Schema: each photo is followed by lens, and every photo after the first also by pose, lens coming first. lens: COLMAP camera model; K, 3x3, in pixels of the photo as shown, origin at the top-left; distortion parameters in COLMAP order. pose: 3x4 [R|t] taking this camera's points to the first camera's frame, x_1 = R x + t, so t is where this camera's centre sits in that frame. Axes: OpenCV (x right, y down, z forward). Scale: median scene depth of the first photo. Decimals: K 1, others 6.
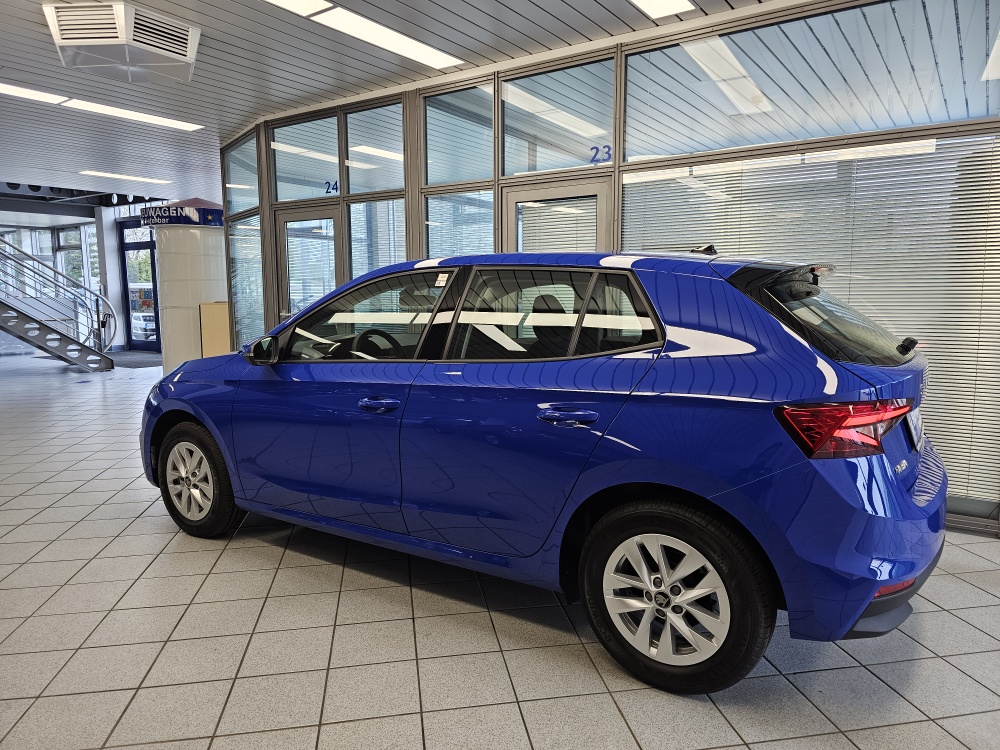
lens RADIAL K [[675.2, 0, 513.0], [0, 675.2, 369.1], [0, 0, 1]] dist [0.040407, -0.039966]
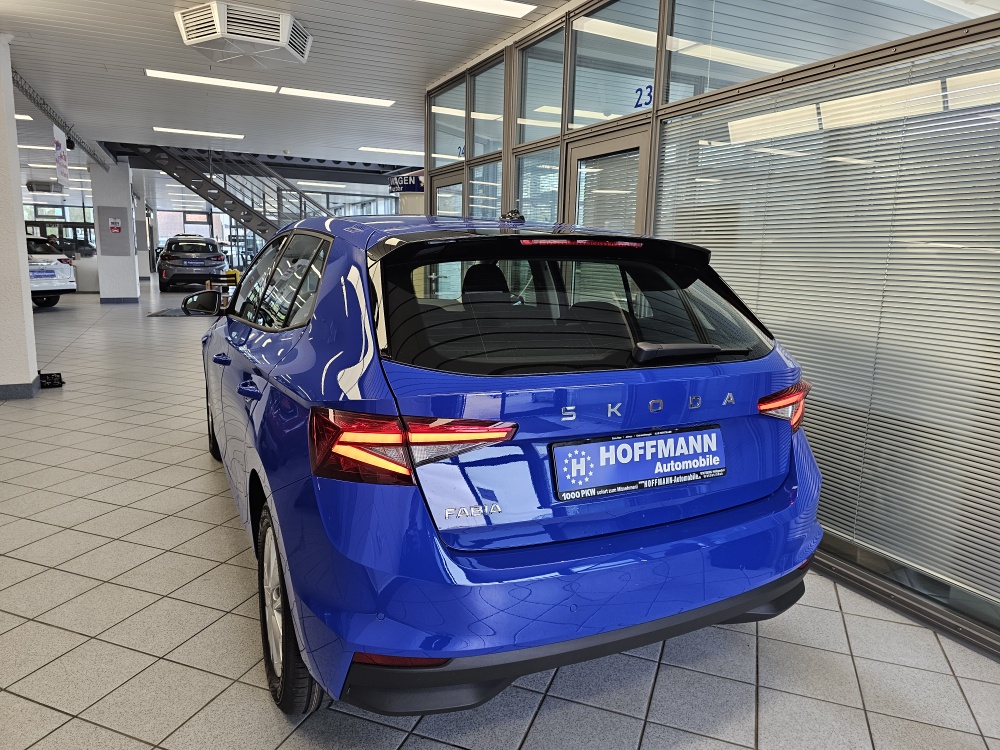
lens RADIAL K [[675.2, 0, 504.7], [0, 675.2, 371.9], [0, 0, 1]] dist [0.040407, -0.039966]
pose [[0.862881, 0.113304, -0.492542, 0.437596], [-0.086116, 0.993257, 0.077622, -0.030680], [0.498016, -0.024563, 0.866820, 0.180945]]
